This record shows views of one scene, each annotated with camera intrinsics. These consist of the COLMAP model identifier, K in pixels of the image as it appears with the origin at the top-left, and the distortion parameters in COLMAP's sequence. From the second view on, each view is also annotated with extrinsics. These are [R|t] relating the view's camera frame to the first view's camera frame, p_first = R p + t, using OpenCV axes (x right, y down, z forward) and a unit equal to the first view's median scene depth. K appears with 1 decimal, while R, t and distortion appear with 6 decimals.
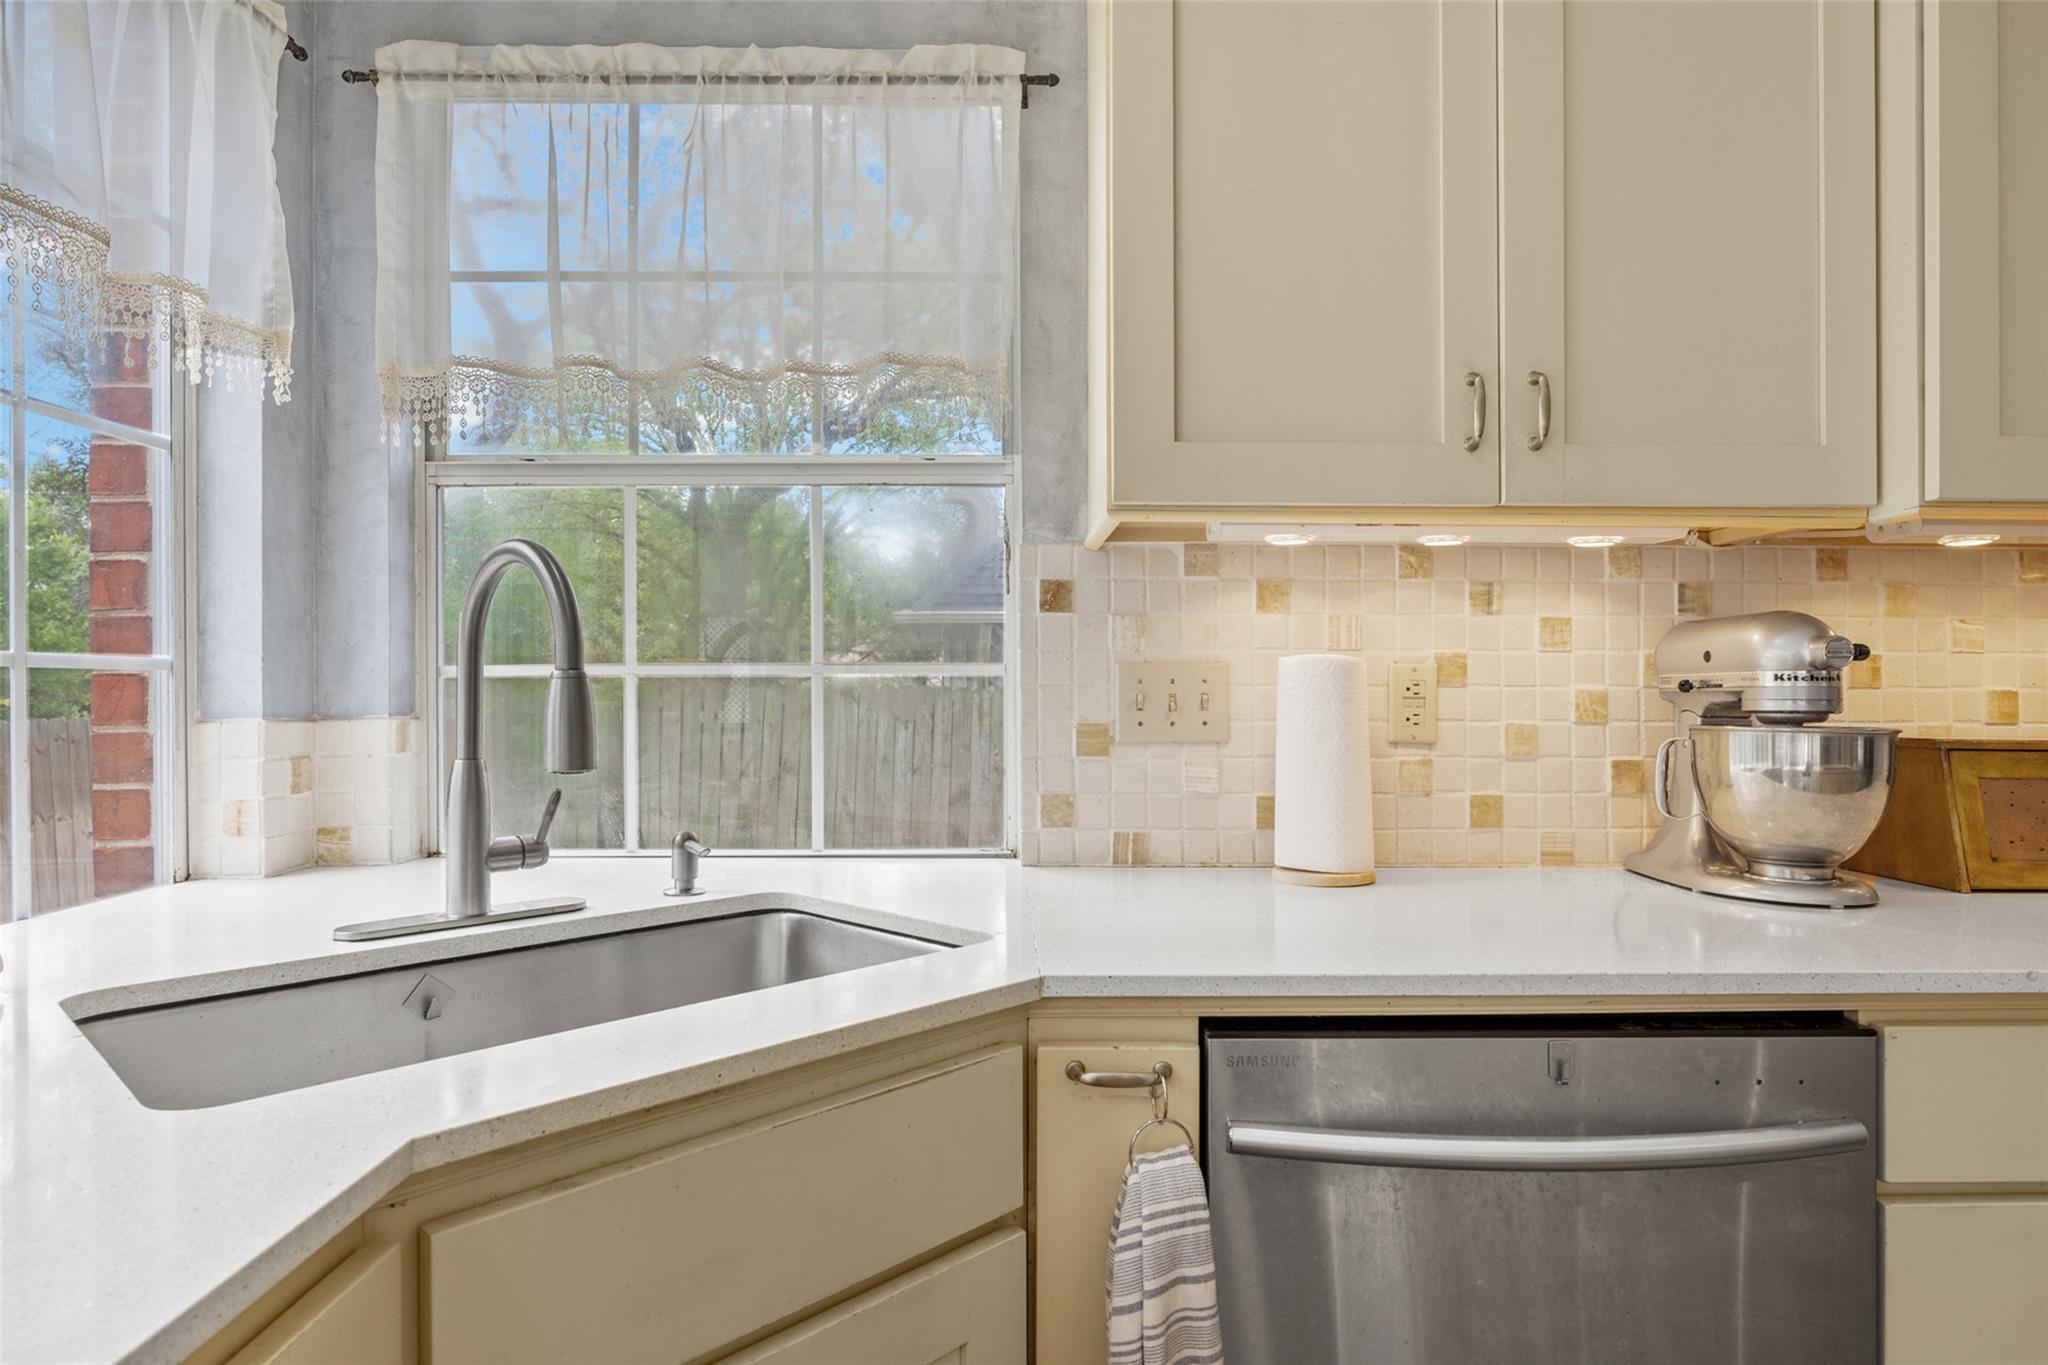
lens RADIAL K [[1165.6, 0, 1034.5], [0, 1165.6, 693.1], [0, 0, 1]] dist [-0.006703, -0.002337]
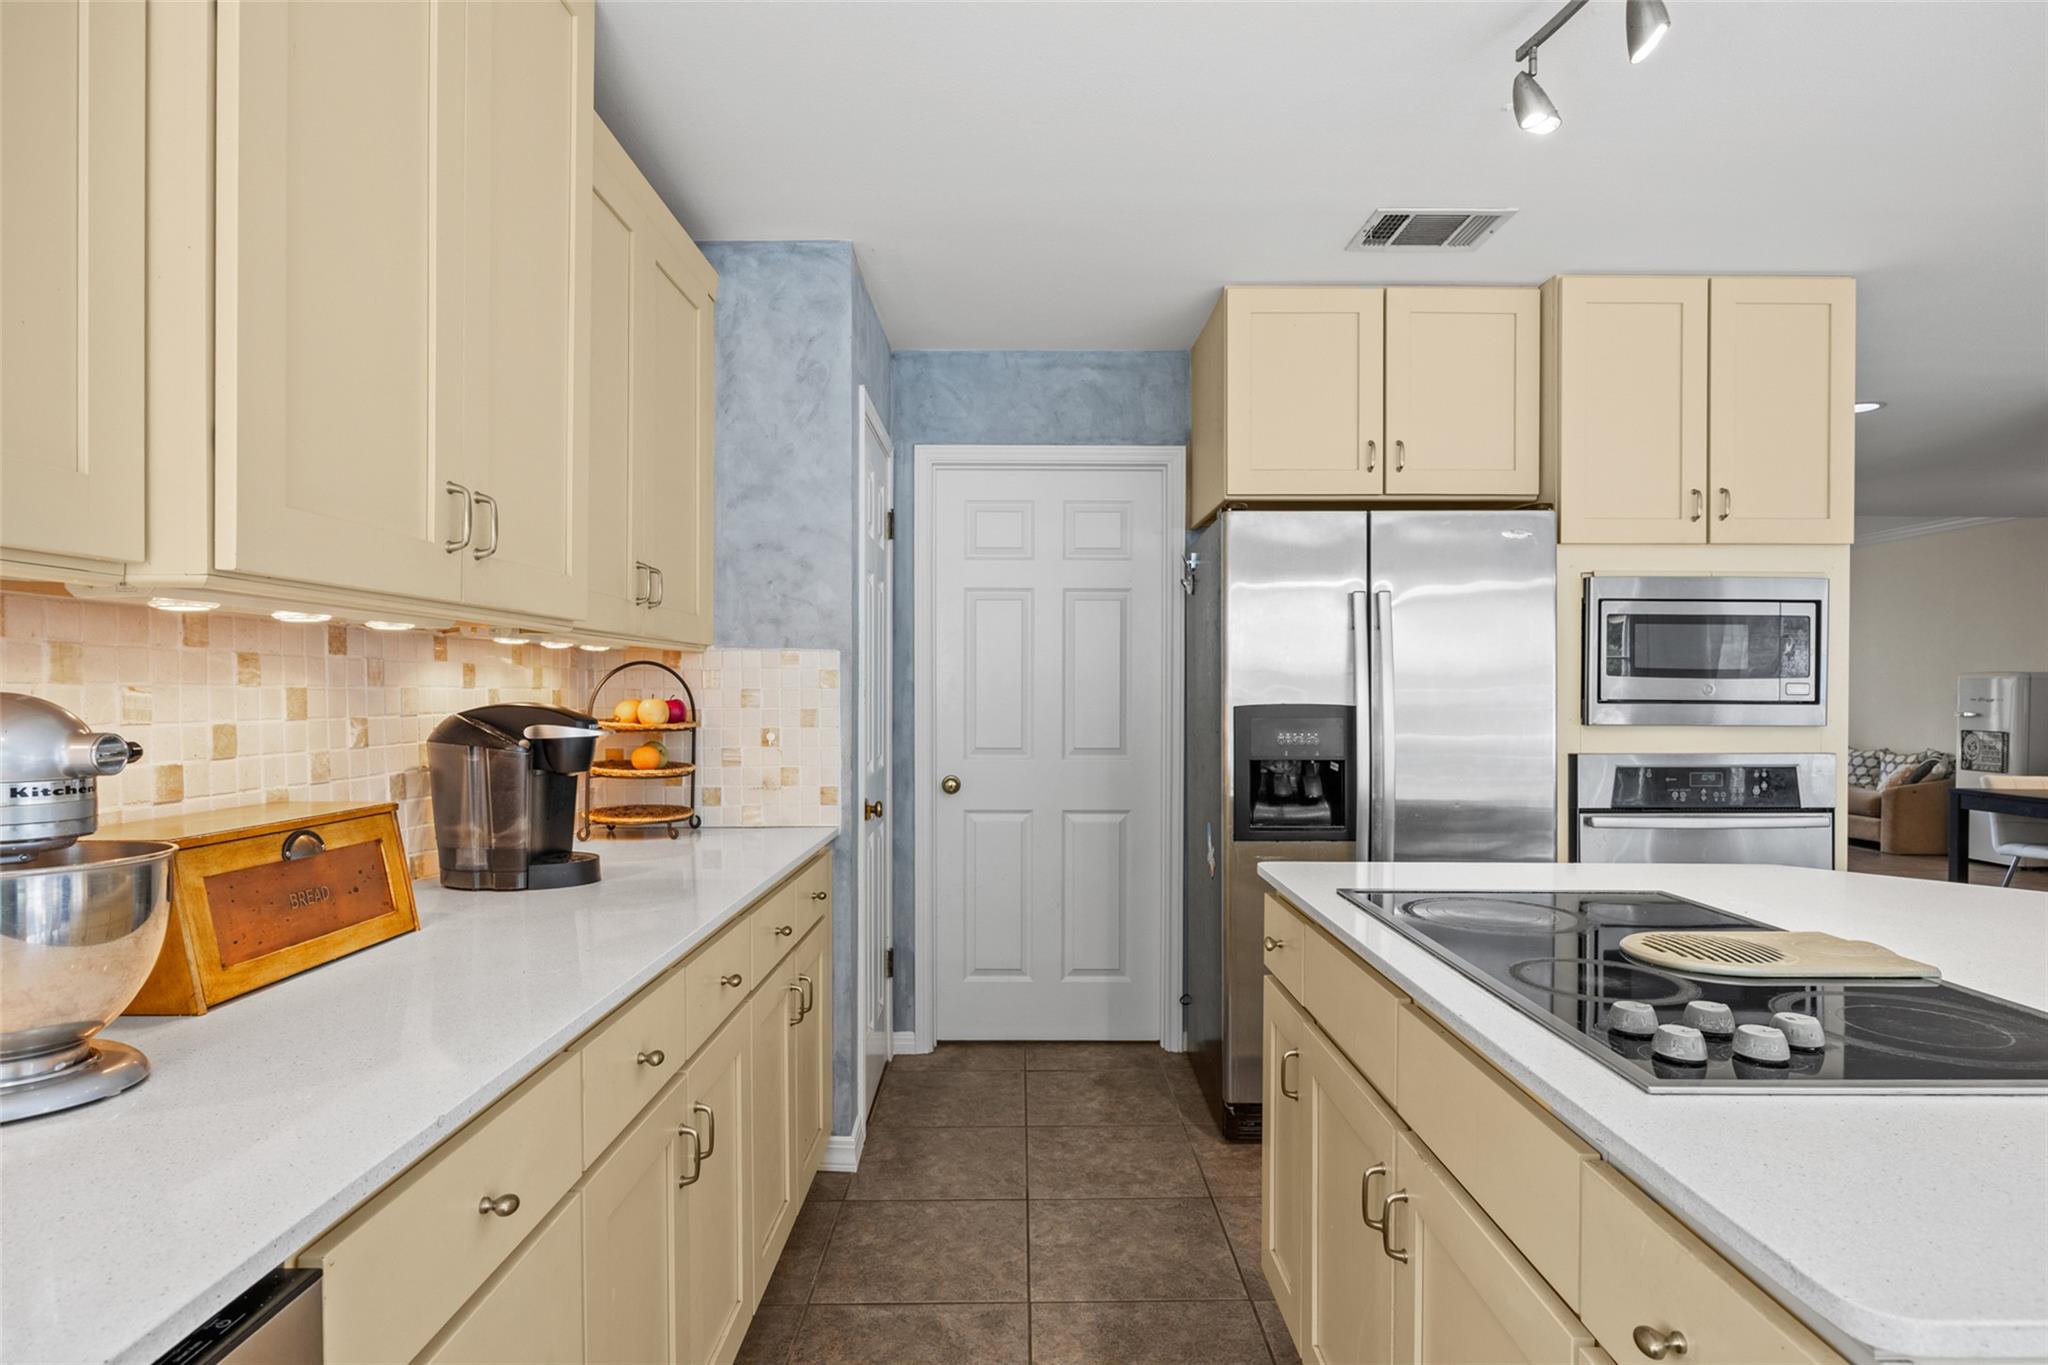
lens RADIAL K [[1080.8, 0, 1037.1], [0, 1080.8, 709.2], [0, 0, 1]] dist [-0.006584, -0.000970]
pose [[0.014371, -0.018207, 0.999731, 0.008446], [-0.004238, 0.999824, 0.018269, -0.073775], [-0.999888, -0.004499, 0.014291, 0.360542]]
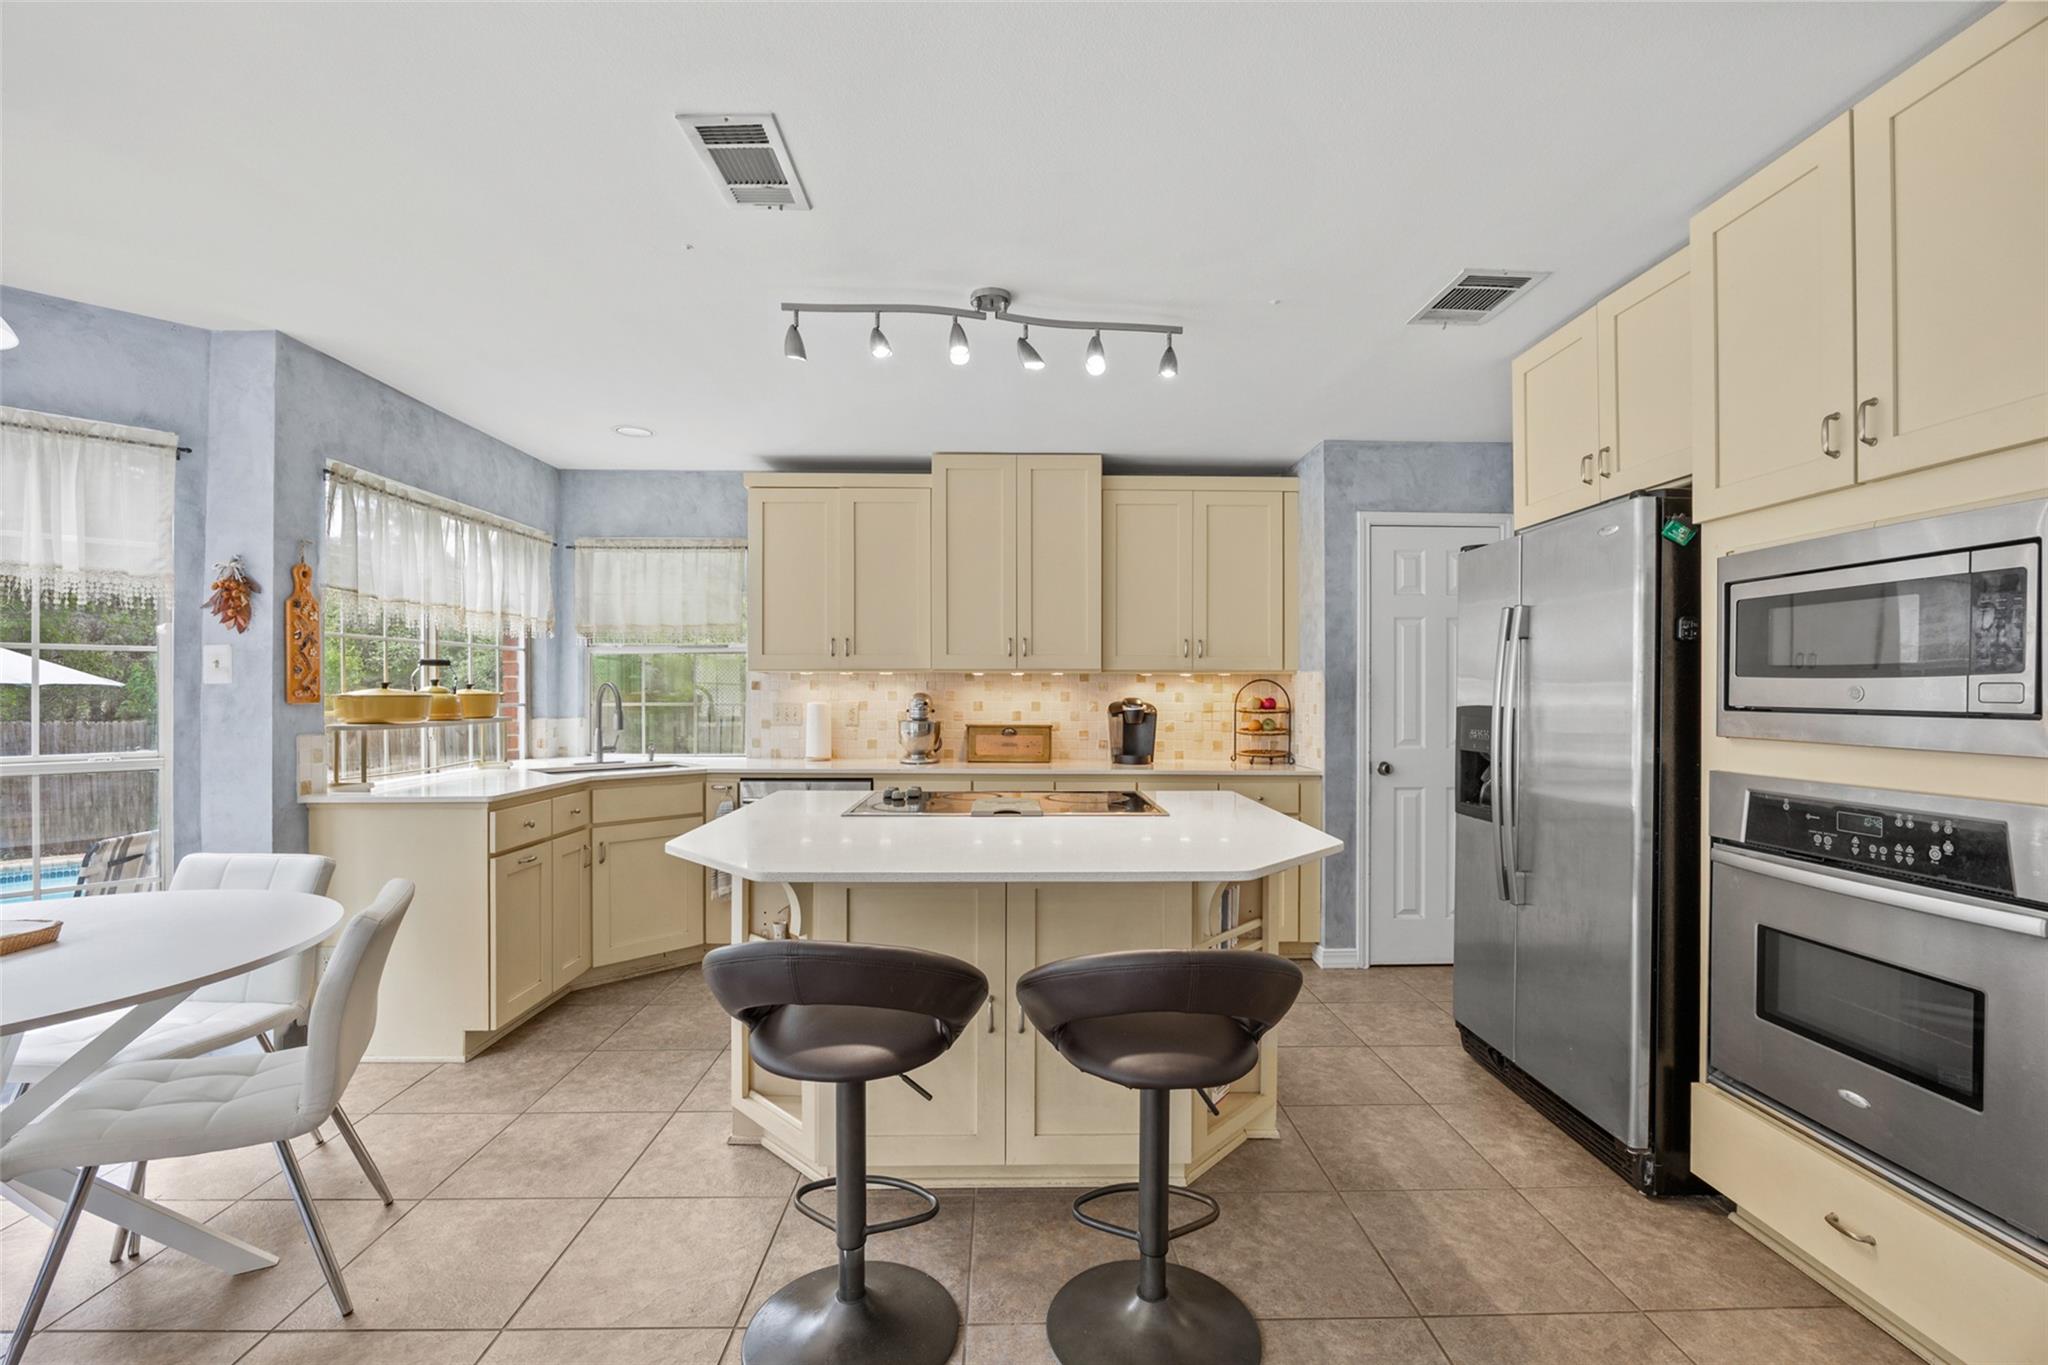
lens RADIAL K [[870.2, 0, 1020.9], [0, 870.2, 692.4], [0, 0, 1]] dist [-0.015035, 0.001179]
pose [[0.999994, 0.003292, -0.000500, 0.949201], [-0.003291, 0.999988, 0.003549, -0.080948], [0.000511, -0.003548, 0.999994, -1.945322]]
